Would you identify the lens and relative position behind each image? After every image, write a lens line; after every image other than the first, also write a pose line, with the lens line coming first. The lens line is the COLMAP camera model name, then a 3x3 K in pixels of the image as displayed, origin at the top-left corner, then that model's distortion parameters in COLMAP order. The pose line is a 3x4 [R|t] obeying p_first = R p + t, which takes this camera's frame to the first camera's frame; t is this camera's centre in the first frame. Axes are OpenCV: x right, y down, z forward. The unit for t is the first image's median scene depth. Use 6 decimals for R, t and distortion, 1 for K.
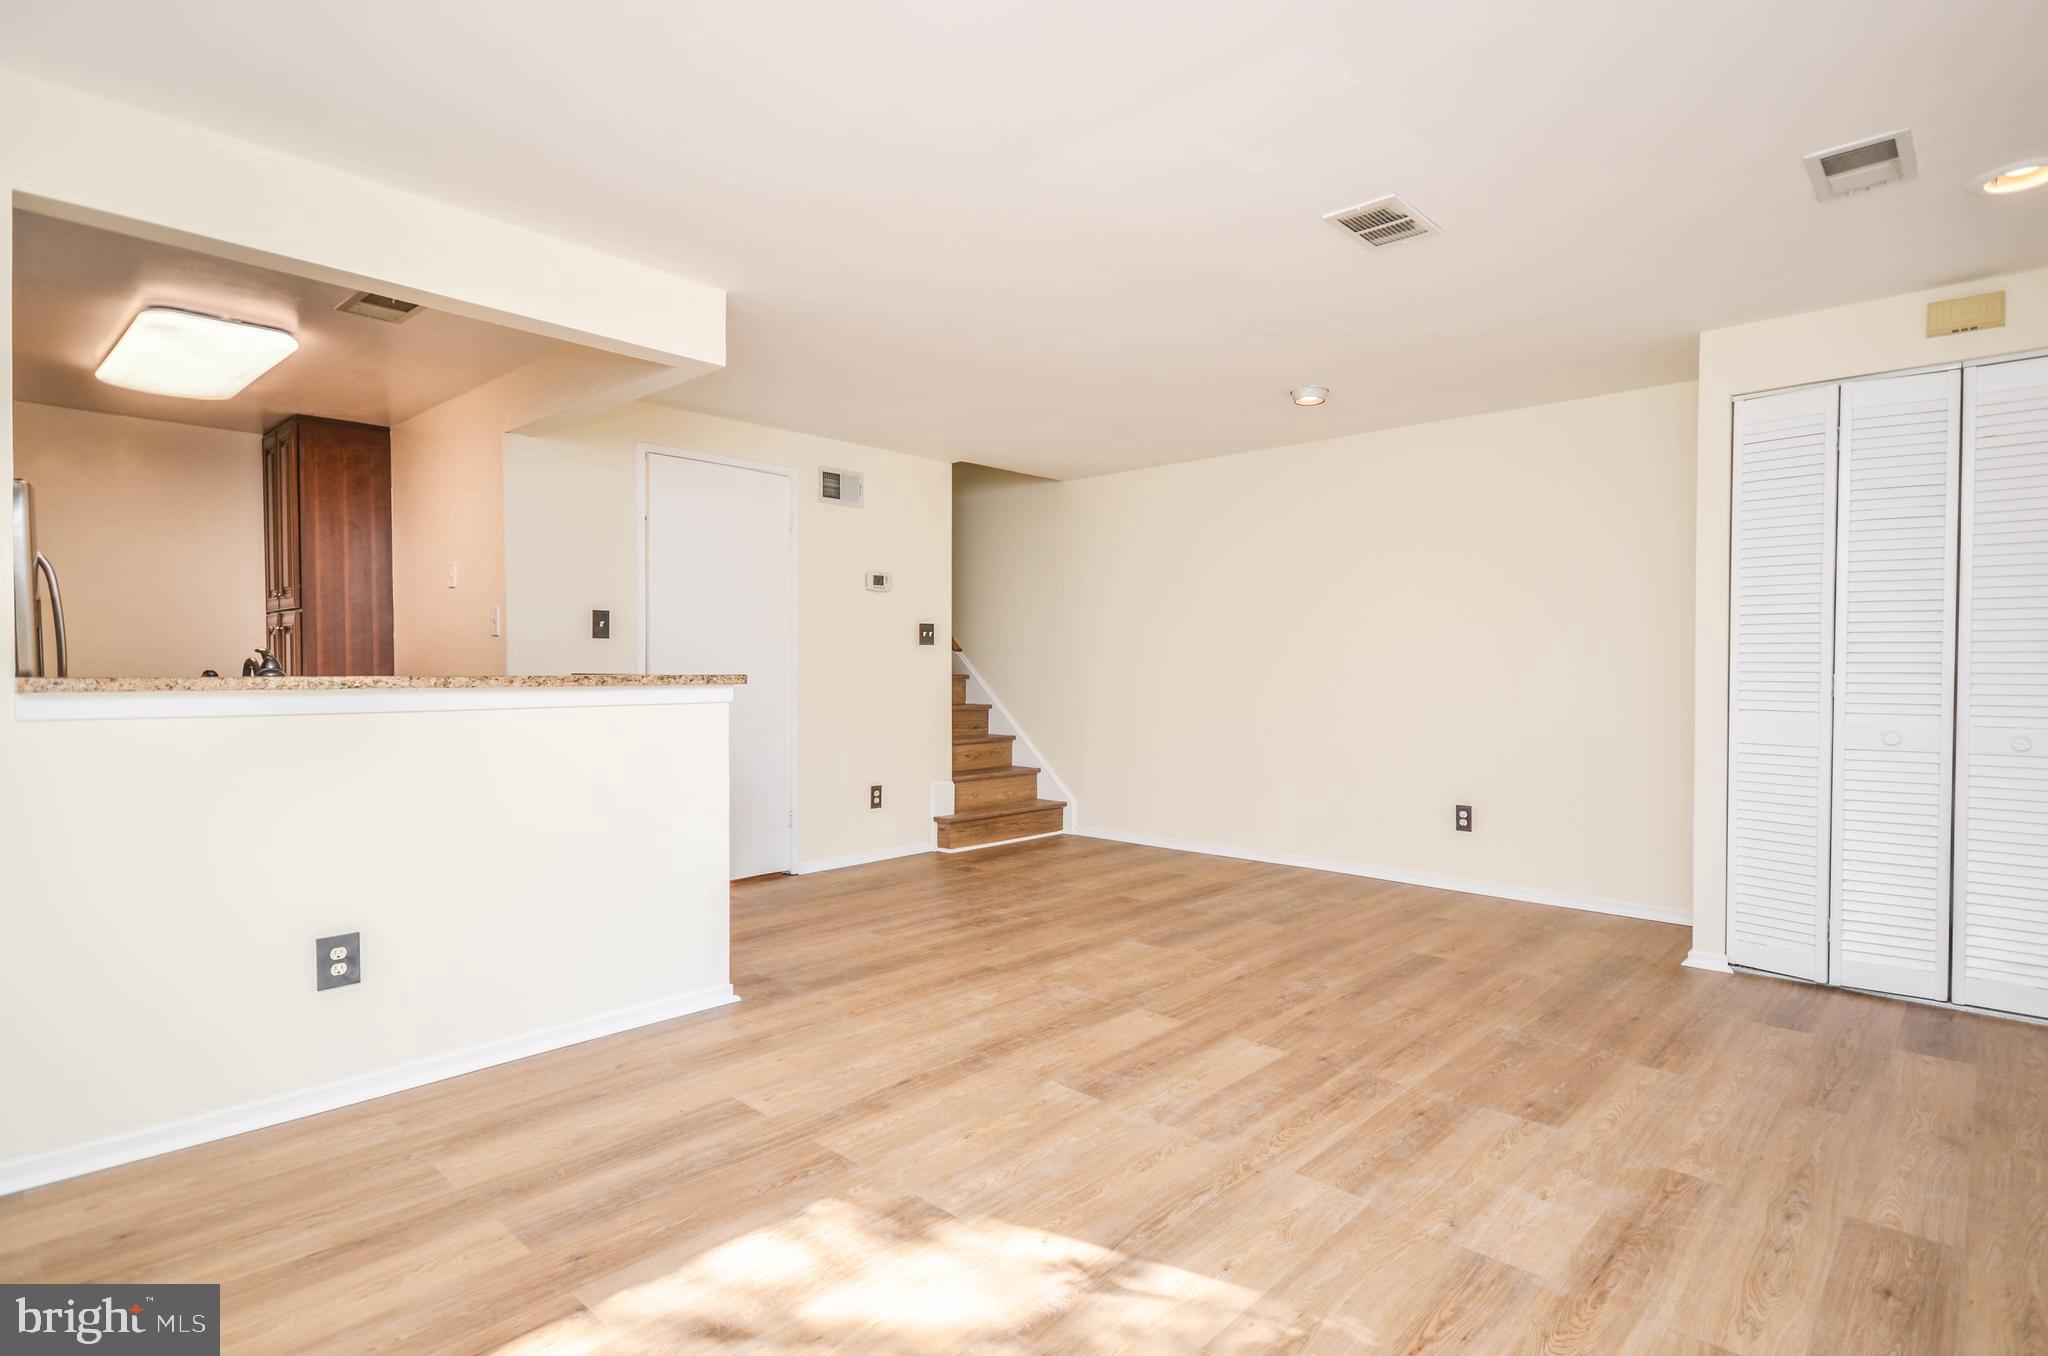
lens RADIAL K [[1032.9, 0, 1048.7], [0, 1032.9, 685.1], [0, 0, 1]] dist [0.005995, -0.000220]
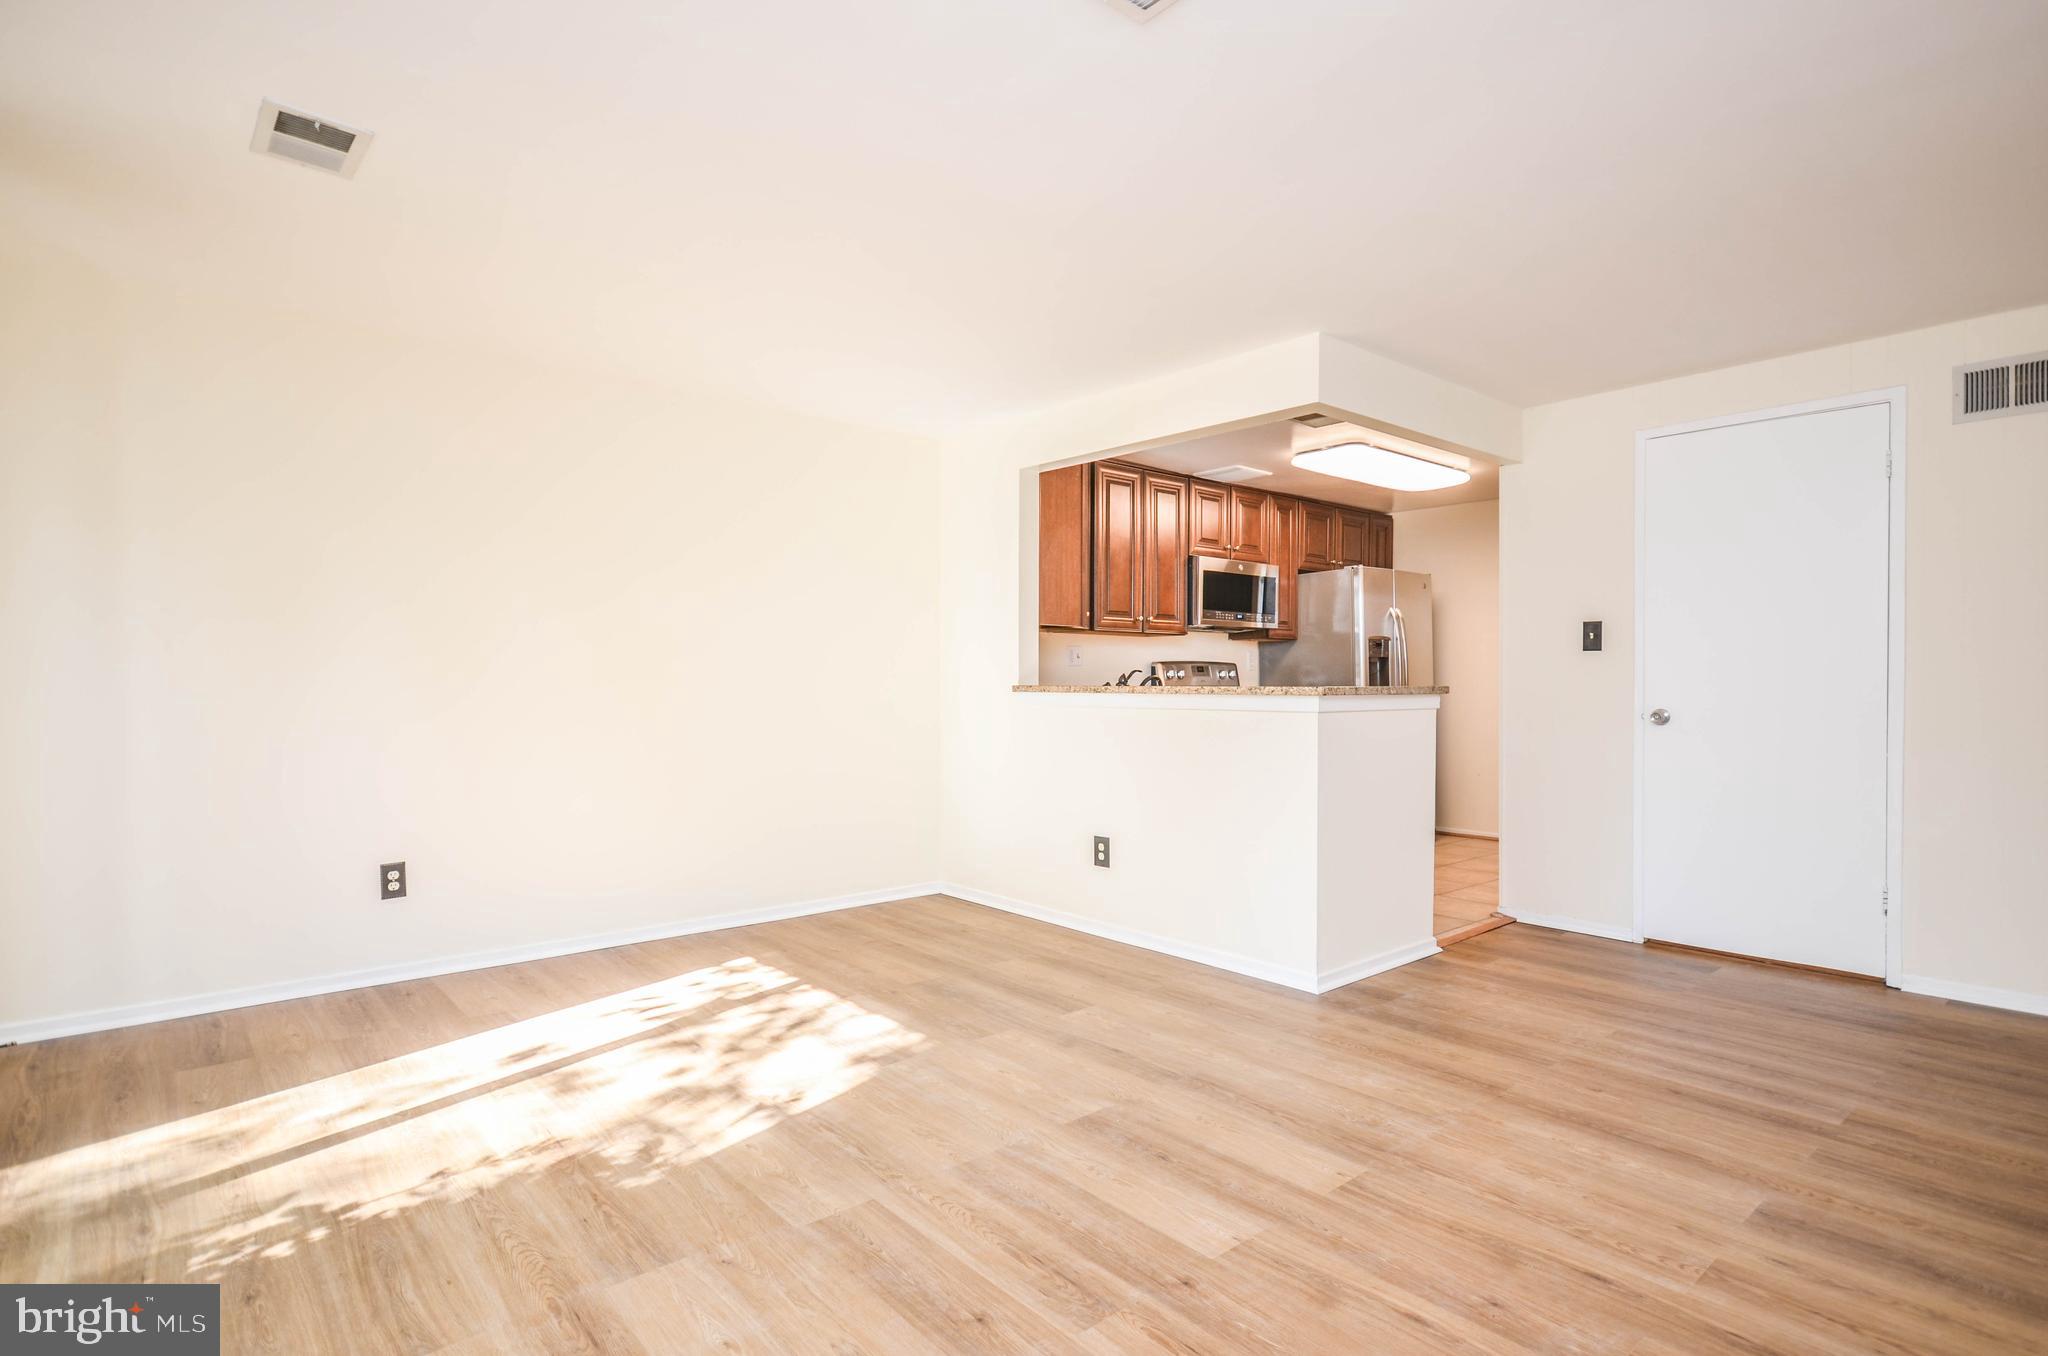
lens RADIAL K [[1032.3, 0, 1046.6], [0, 1032.3, 688.5], [0, 0, 1]] dist [0.001874, 0.000108]
pose [[-0.109936, 0.003949, -0.993931, 0.920687], [-0.019550, 0.999790, 0.006134, -0.010228], [0.993746, 0.020106, -0.109835, 0.985862]]
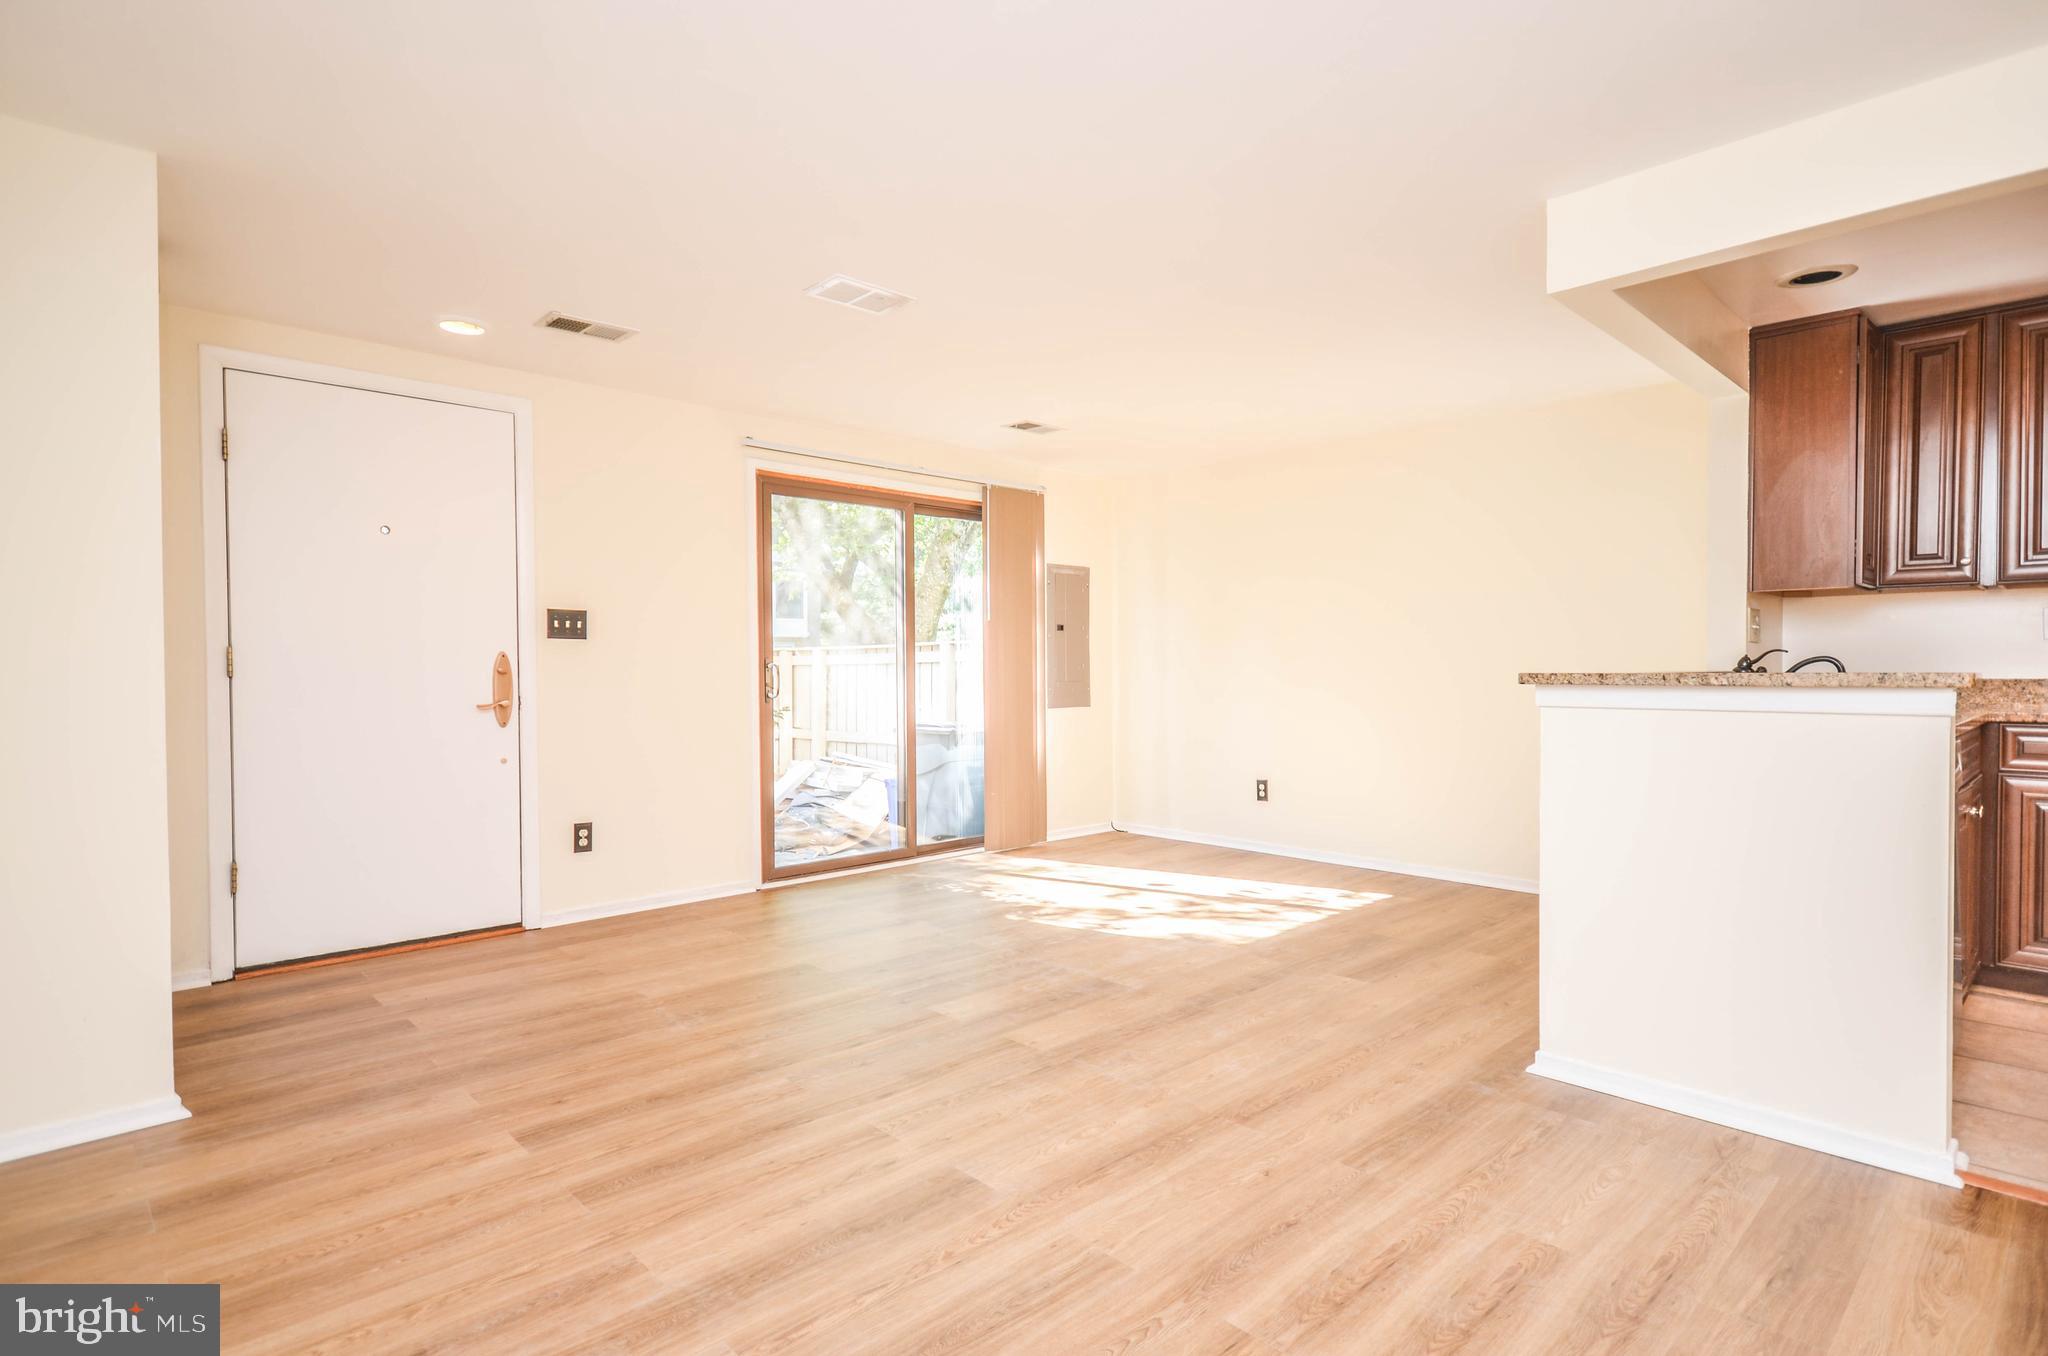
lens RADIAL K [[1032.9, 0, 1048.7], [0, 1032.9, 685.1], [0, 0, 1]] dist [0.005995, -0.000220]
pose [[-0.998564, 0.000493, 0.053563, 0.040782], [0.002378, 0.999380, 0.035142, -0.035266], [-0.053513, 0.035219, -0.997946, 2.157642]]
